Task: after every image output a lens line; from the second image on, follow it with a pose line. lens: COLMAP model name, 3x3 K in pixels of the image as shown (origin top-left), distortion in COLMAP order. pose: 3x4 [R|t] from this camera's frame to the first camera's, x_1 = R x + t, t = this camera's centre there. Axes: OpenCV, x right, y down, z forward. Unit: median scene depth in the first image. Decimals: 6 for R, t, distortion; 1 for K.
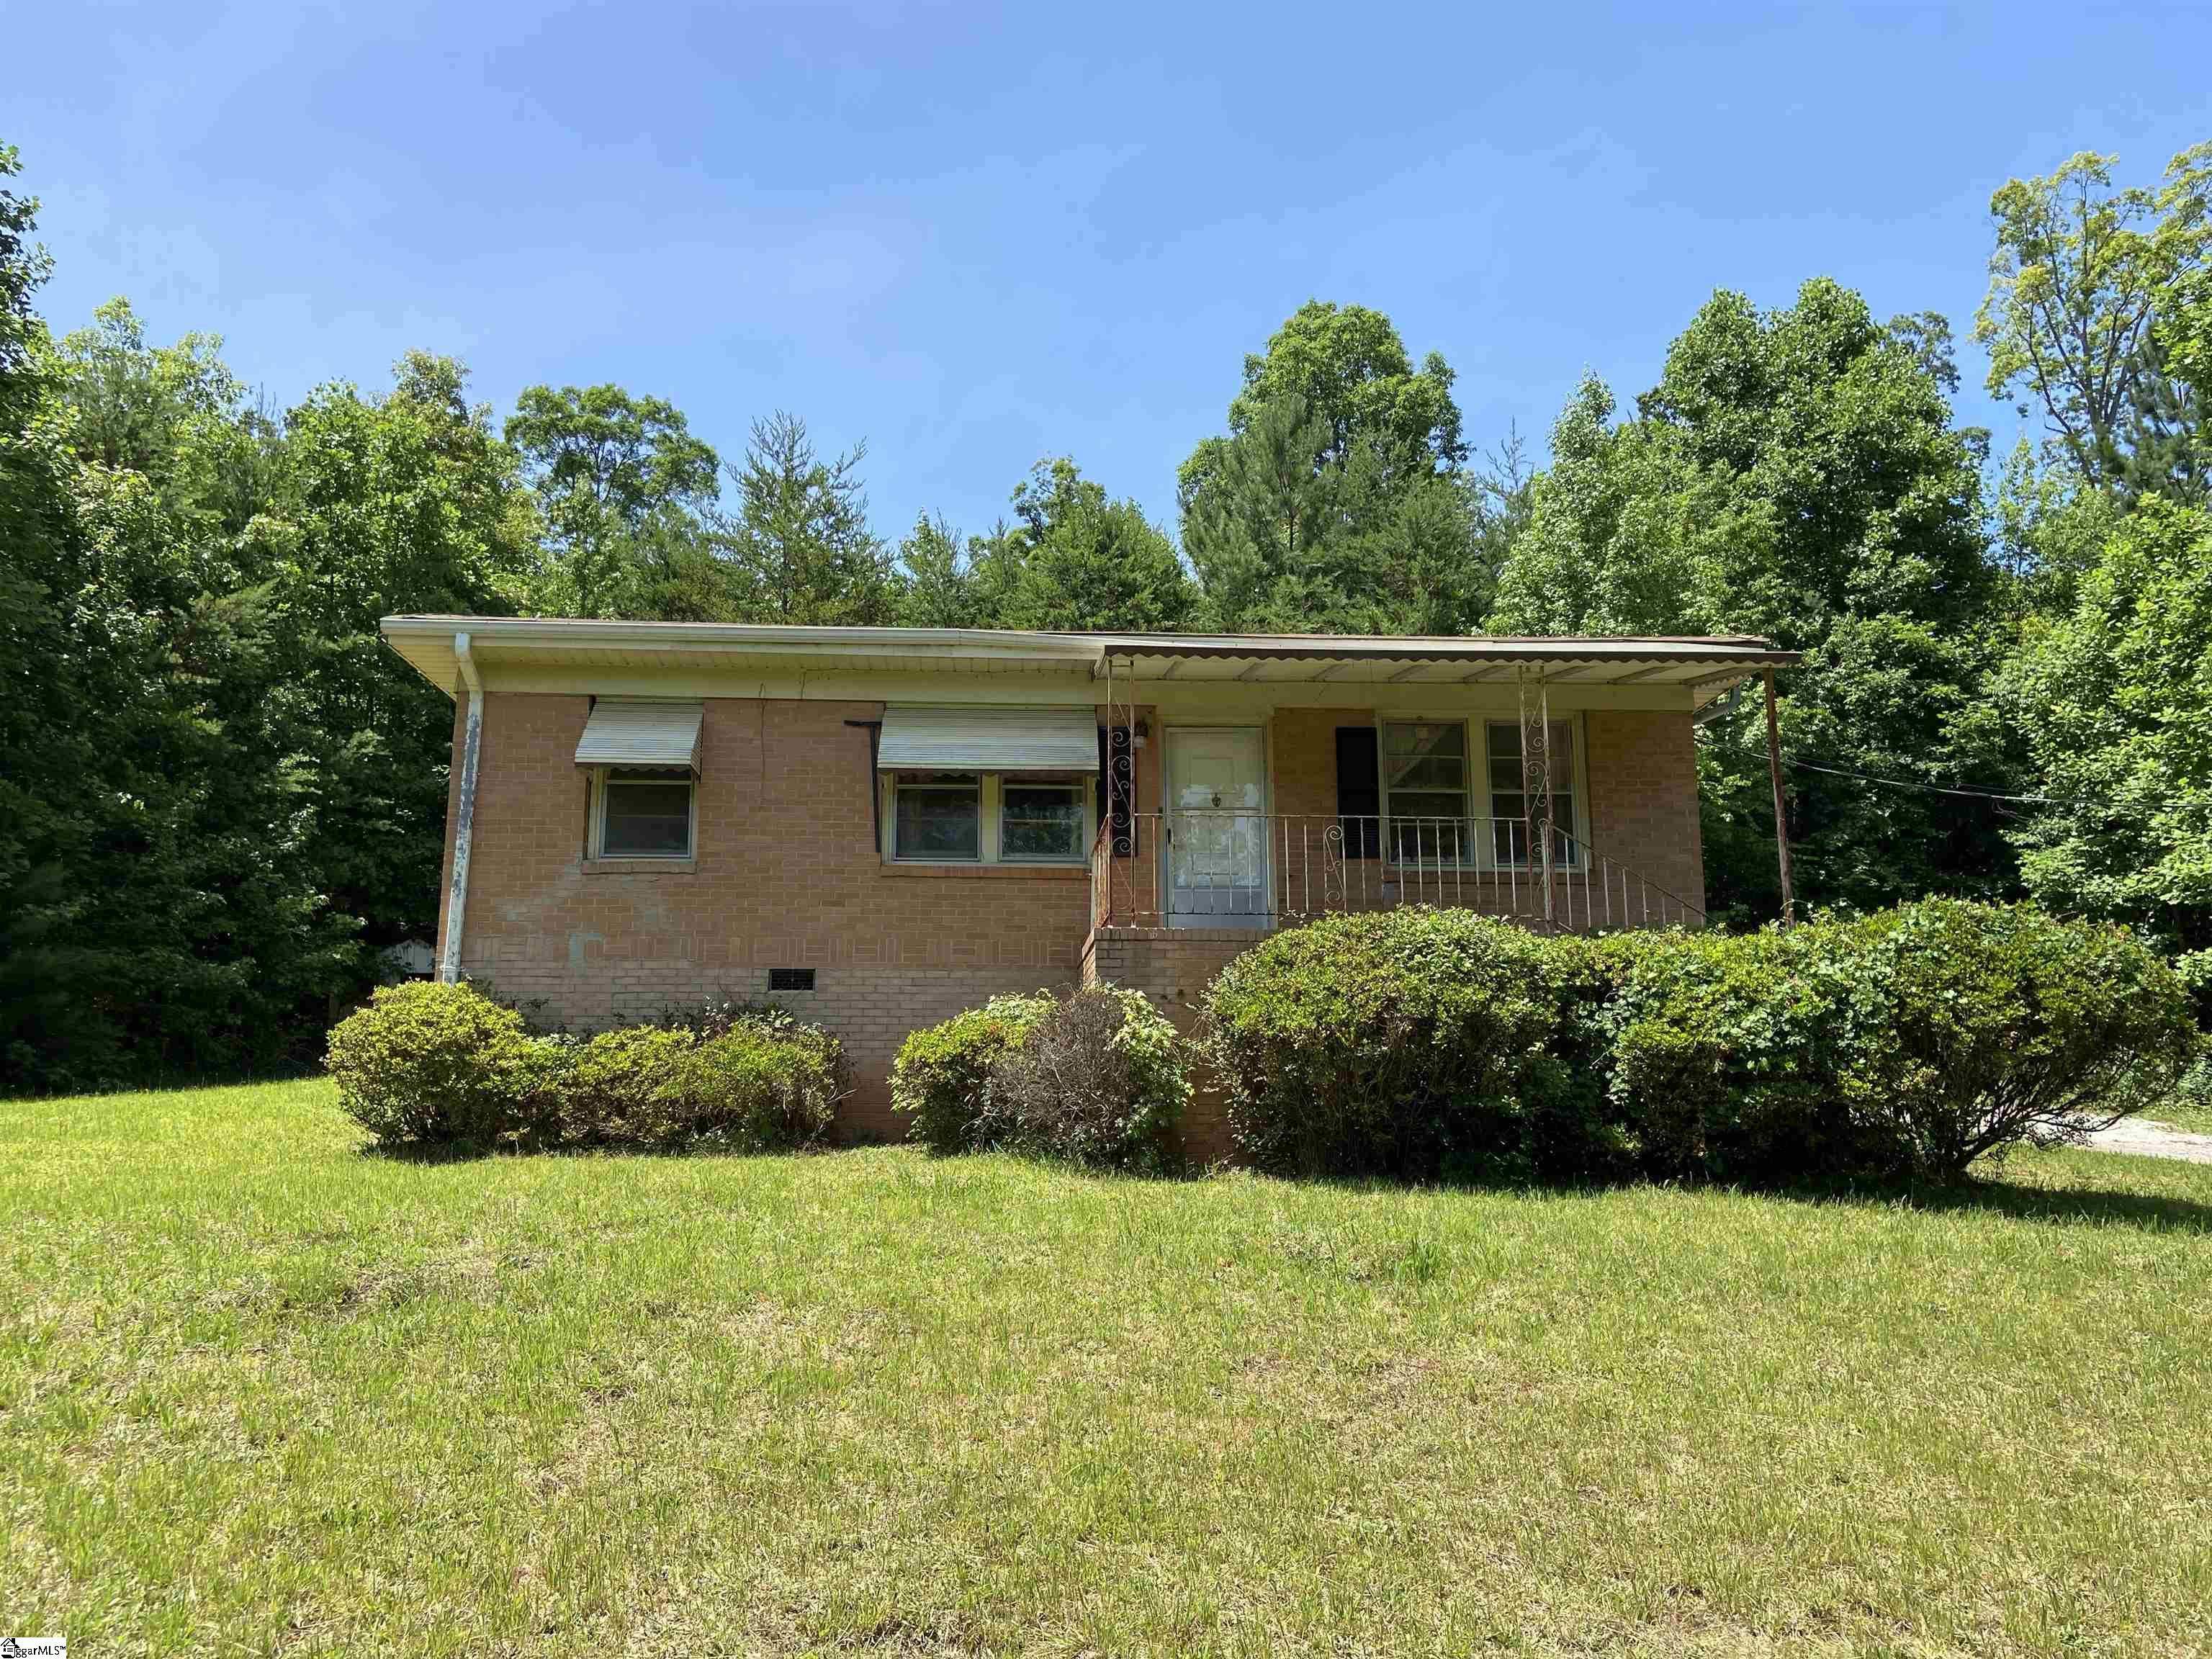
lens RADIAL K [[1664.5, 0, 1104.4], [0, 1664.5, 831.6], [0, 0, 1]] dist [0.101589, -0.109385]
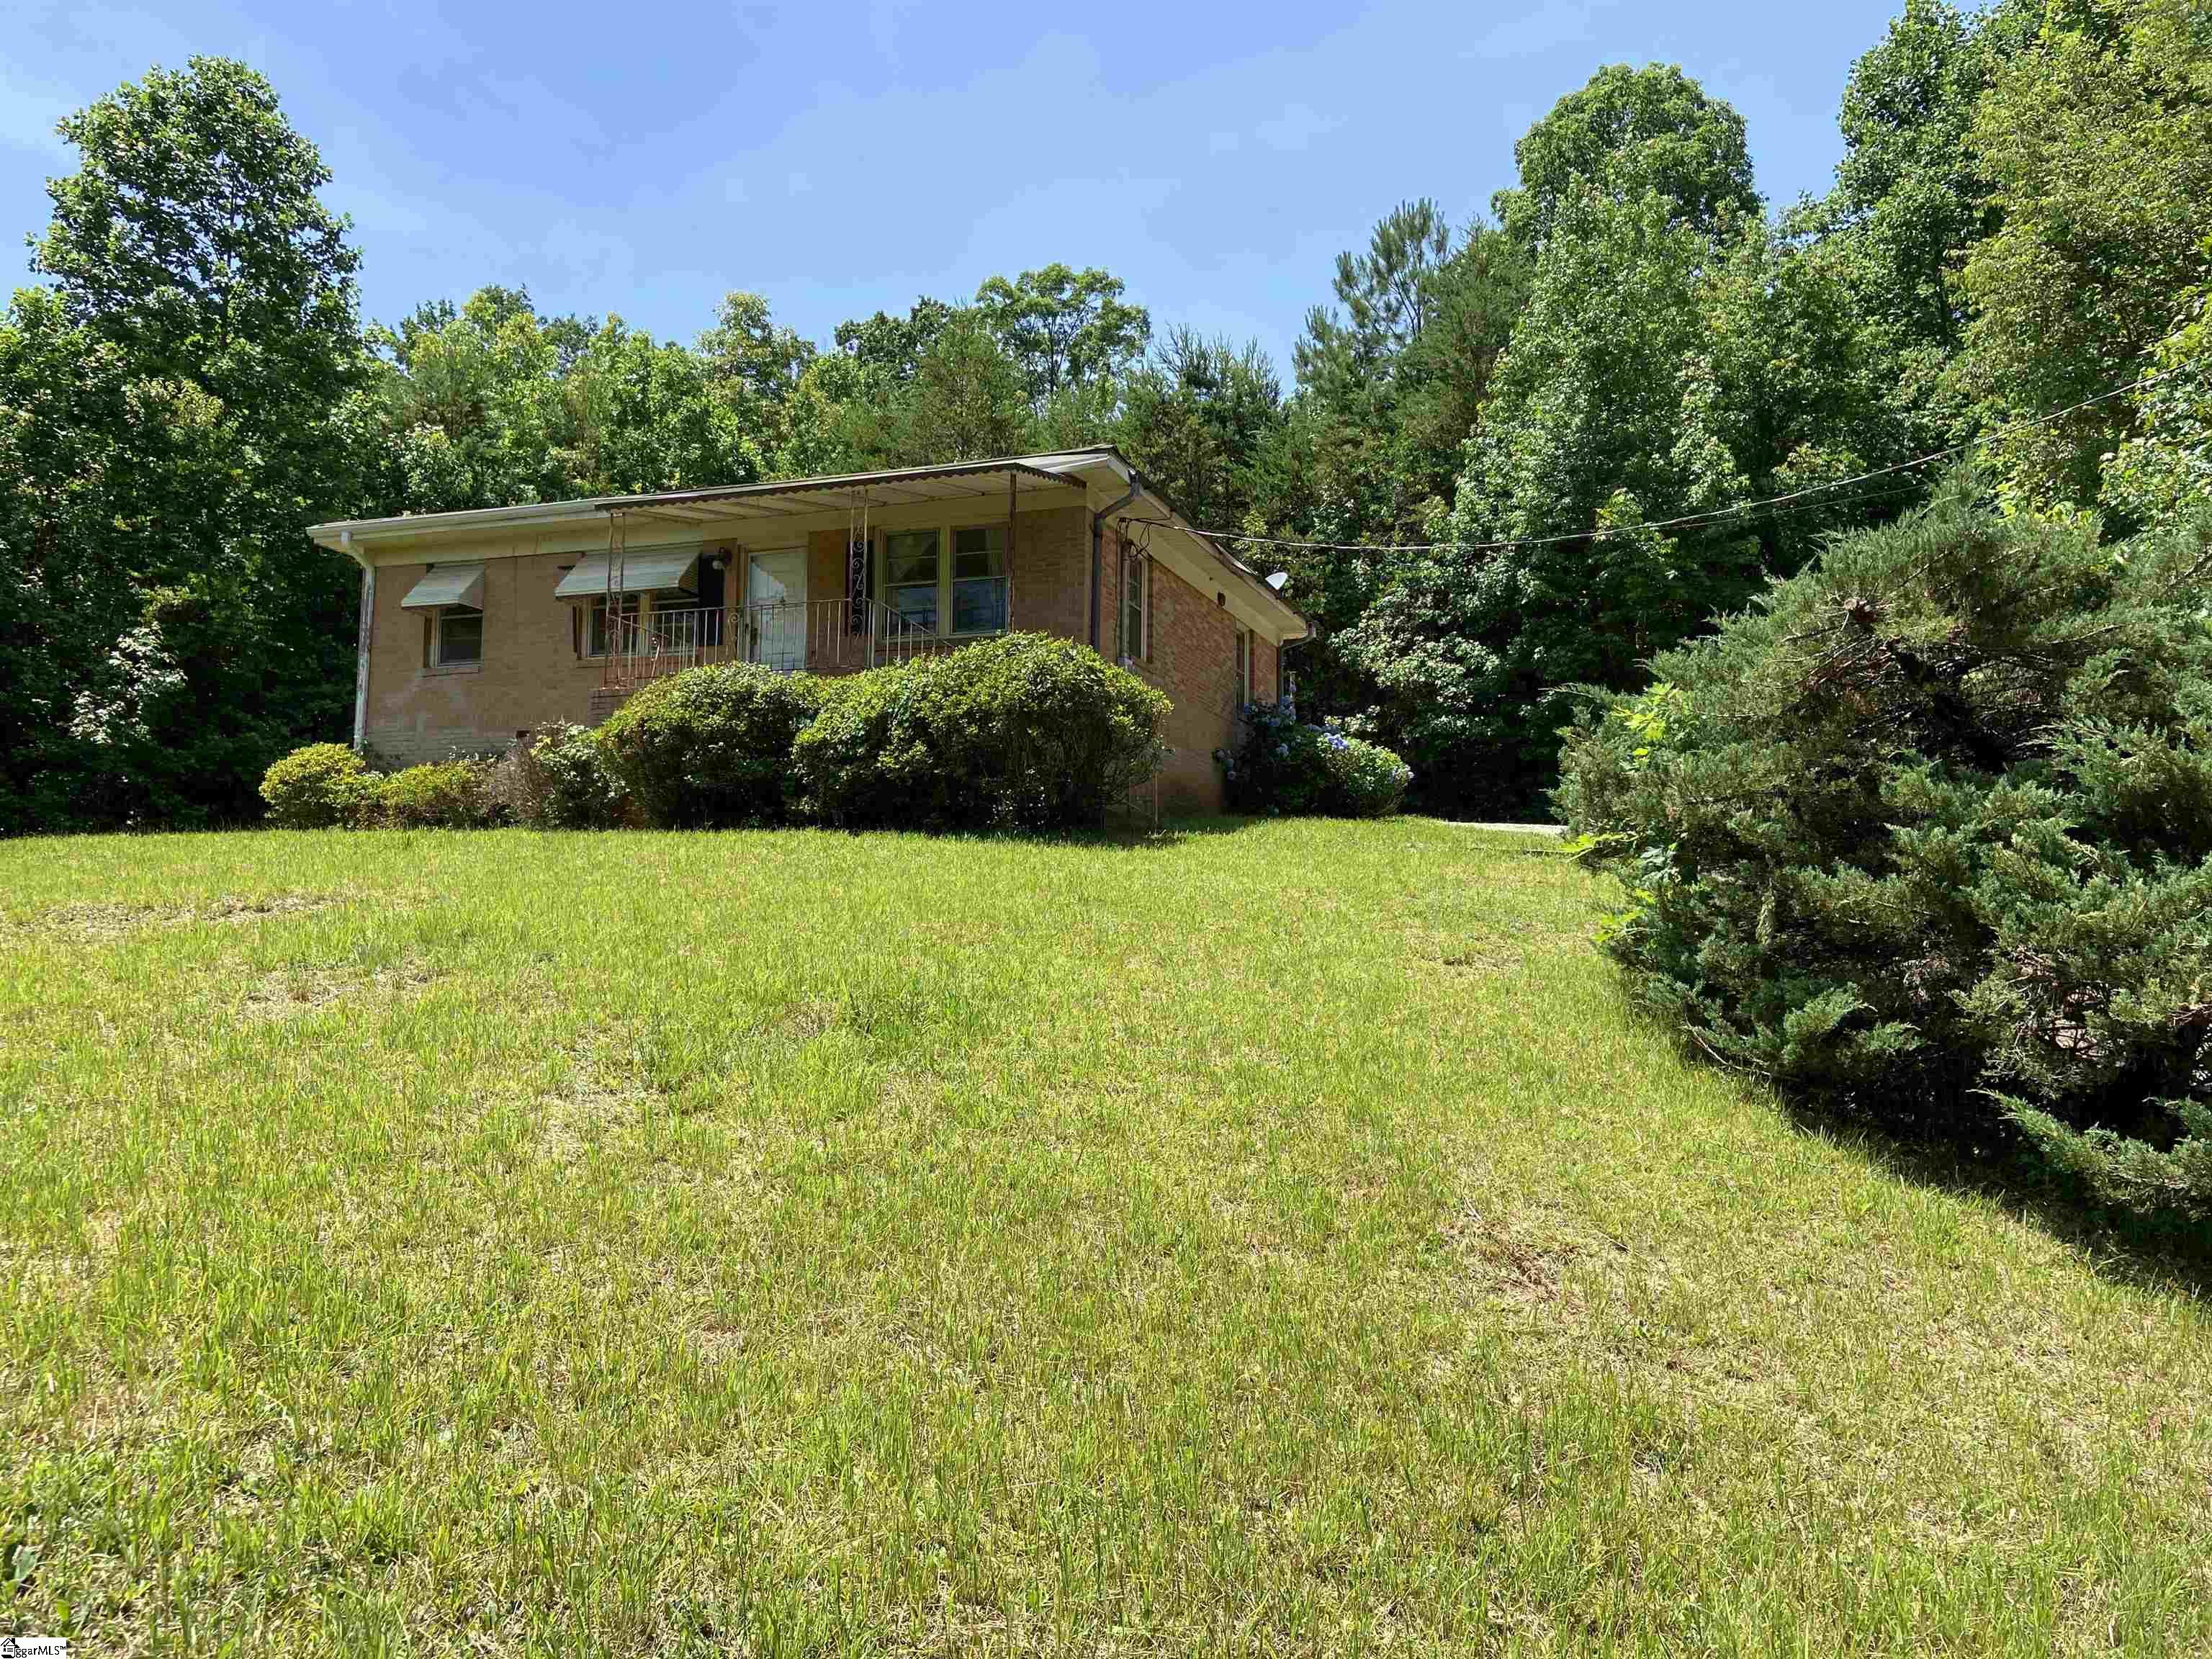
lens RADIAL K [[1664.5, 0, 1099.0], [0, 1664.5, 835.3], [0, 0, 1]] dist [0.101589, -0.109385]
pose [[0.913168, -0.021669, -0.407007, 0.913887], [0.063465, 0.993965, 0.089472, 0.071050], [0.402612, -0.107534, 0.909032, -0.221306]]
